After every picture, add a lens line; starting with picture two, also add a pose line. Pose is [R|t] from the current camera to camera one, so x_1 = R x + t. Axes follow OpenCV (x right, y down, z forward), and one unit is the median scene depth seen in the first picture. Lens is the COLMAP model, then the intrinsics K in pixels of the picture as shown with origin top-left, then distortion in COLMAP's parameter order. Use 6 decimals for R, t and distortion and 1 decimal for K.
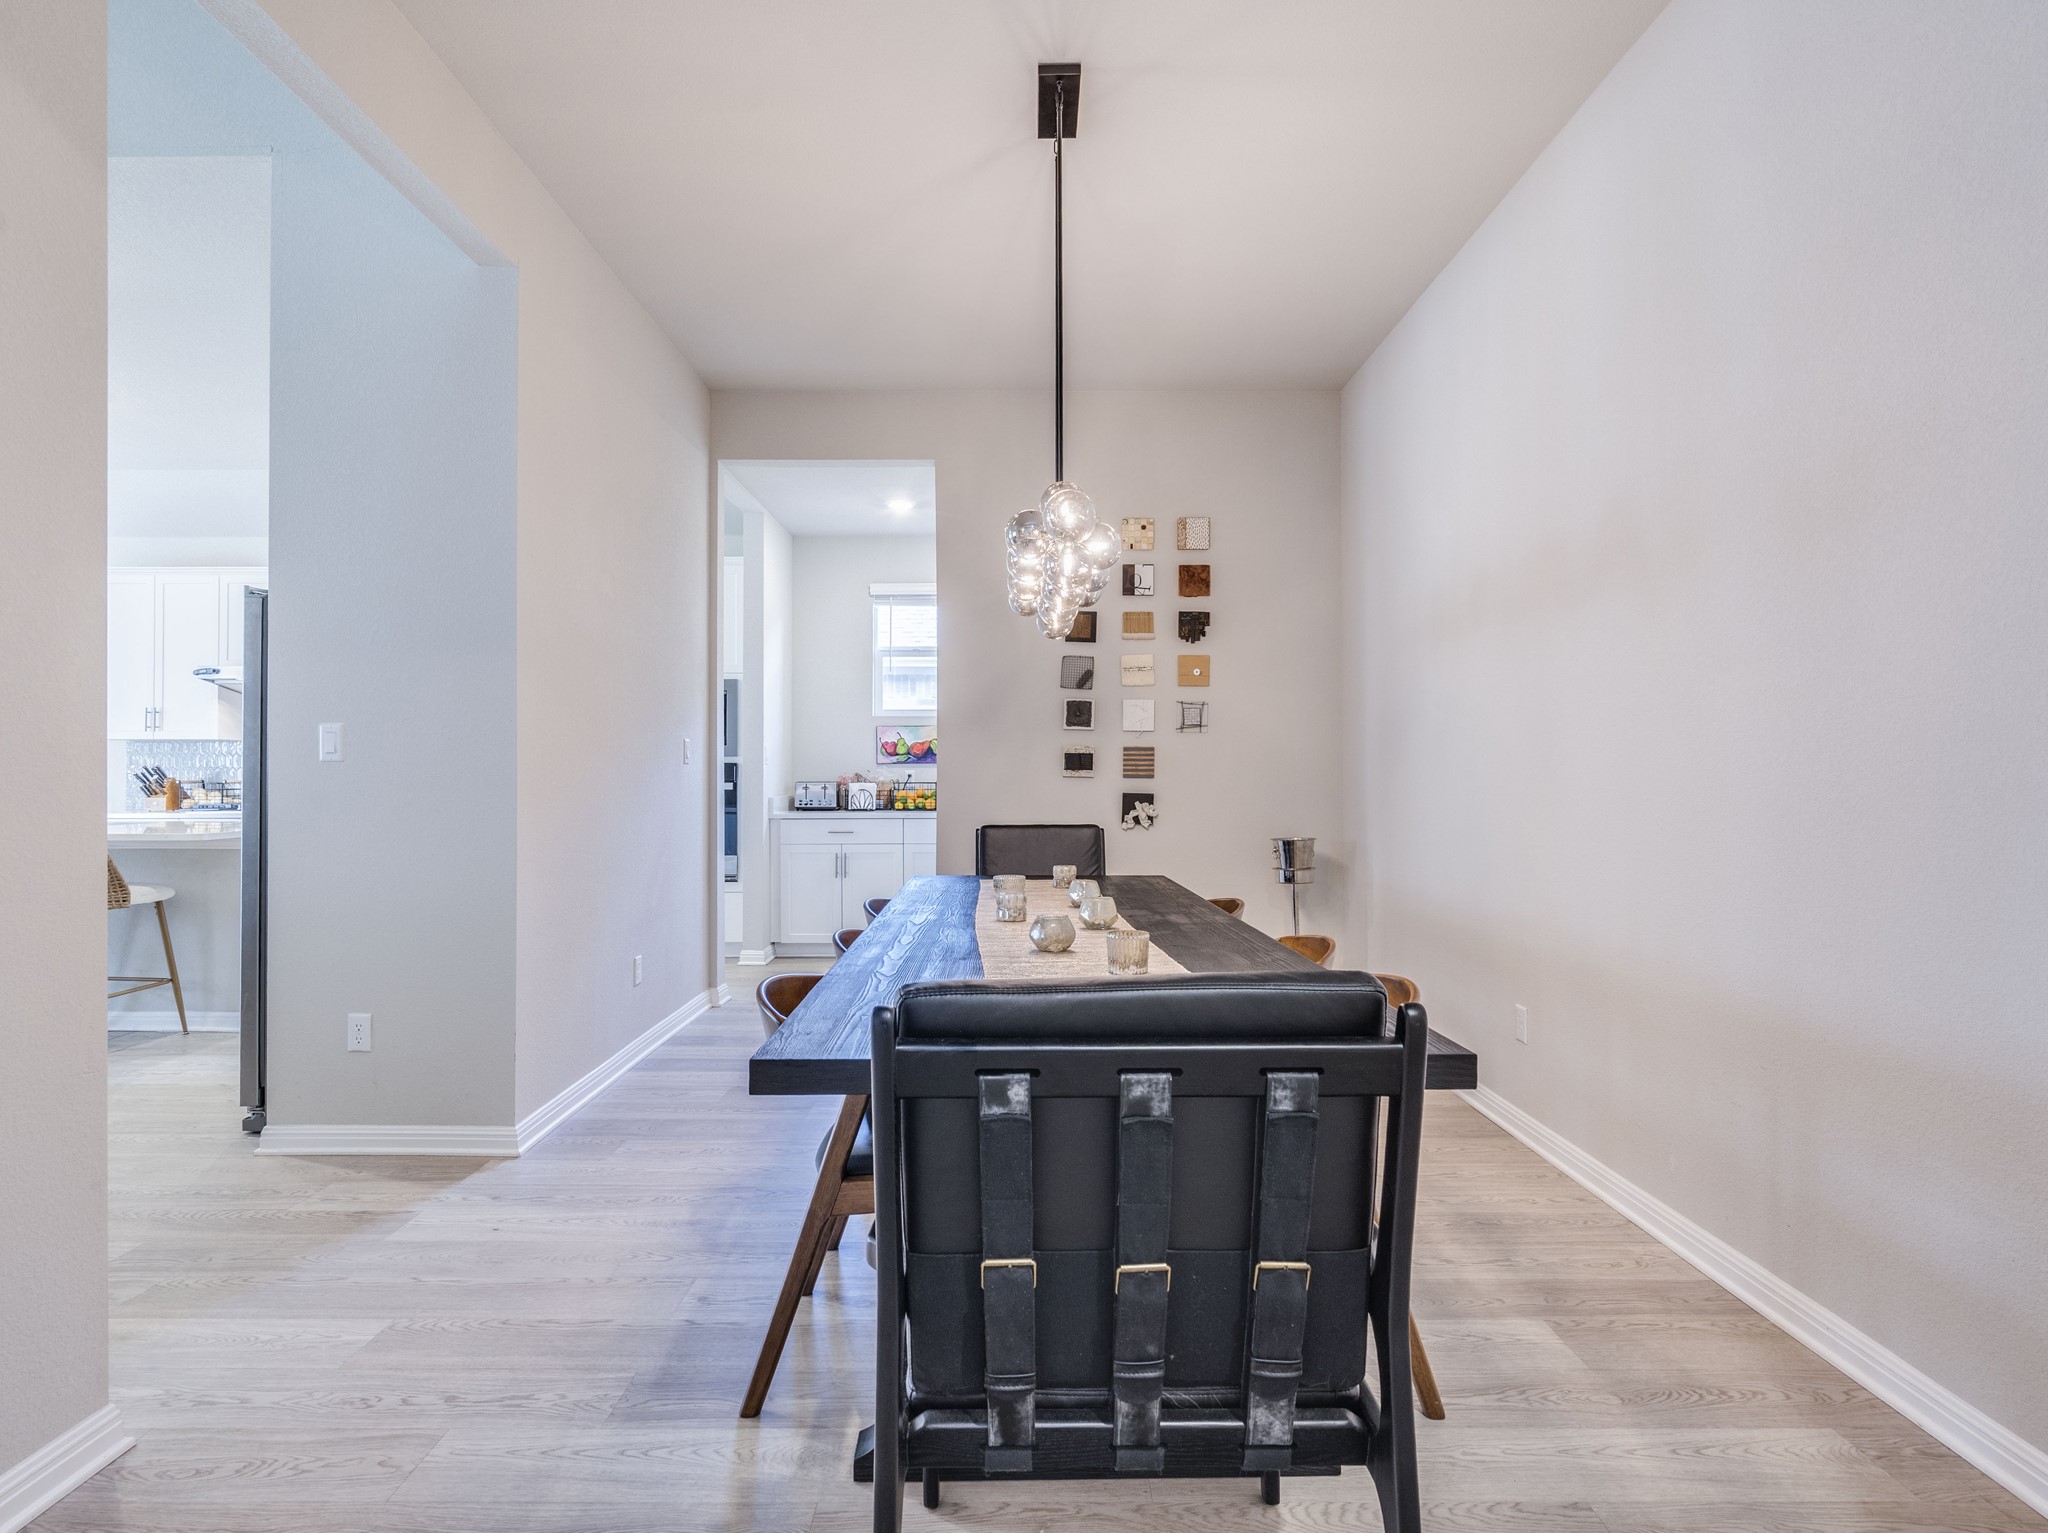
lens RADIAL K [[1055.5, 0, 1020.0], [0, 1055.5, 769.7], [0, 0, 1]] dist [-0.009391, 0.004934]
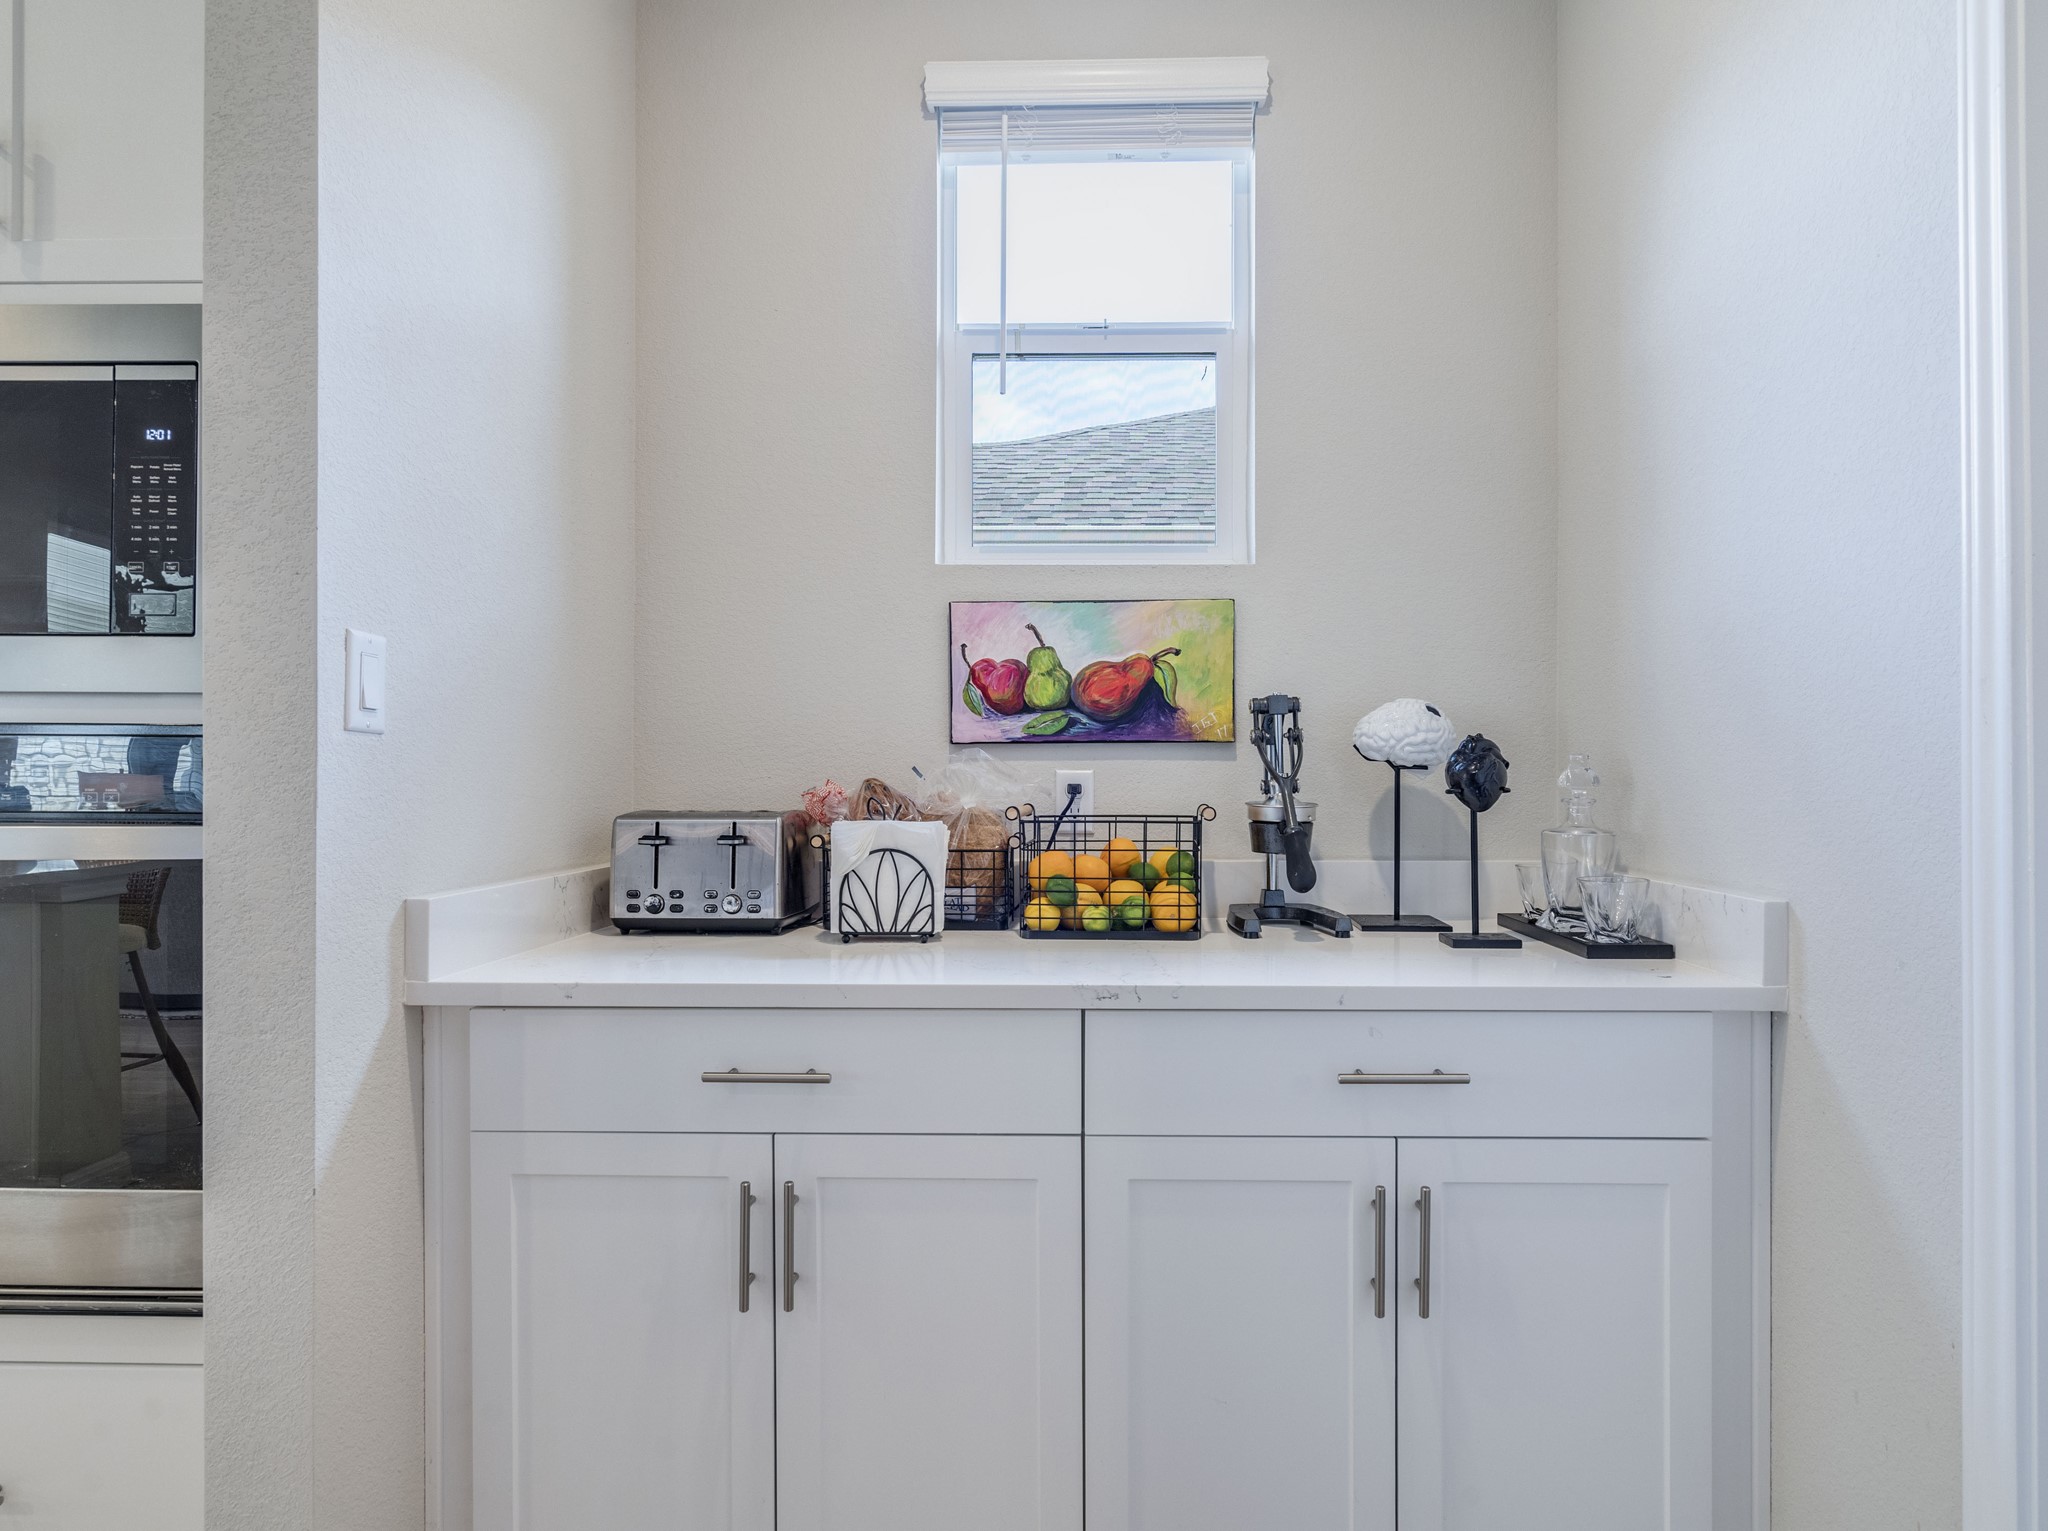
lens RADIAL K [[1055.5, 0, 1035.9], [0, 1055.5, 775.2], [0, 0, 1]] dist [-0.009391, 0.004934]
pose [[0.998886, 0.003635, -0.047053, -0.103771], [-0.004197, 0.999921, -0.011845, 0.005195], [0.047006, 0.012030, 0.998822, 0.753241]]
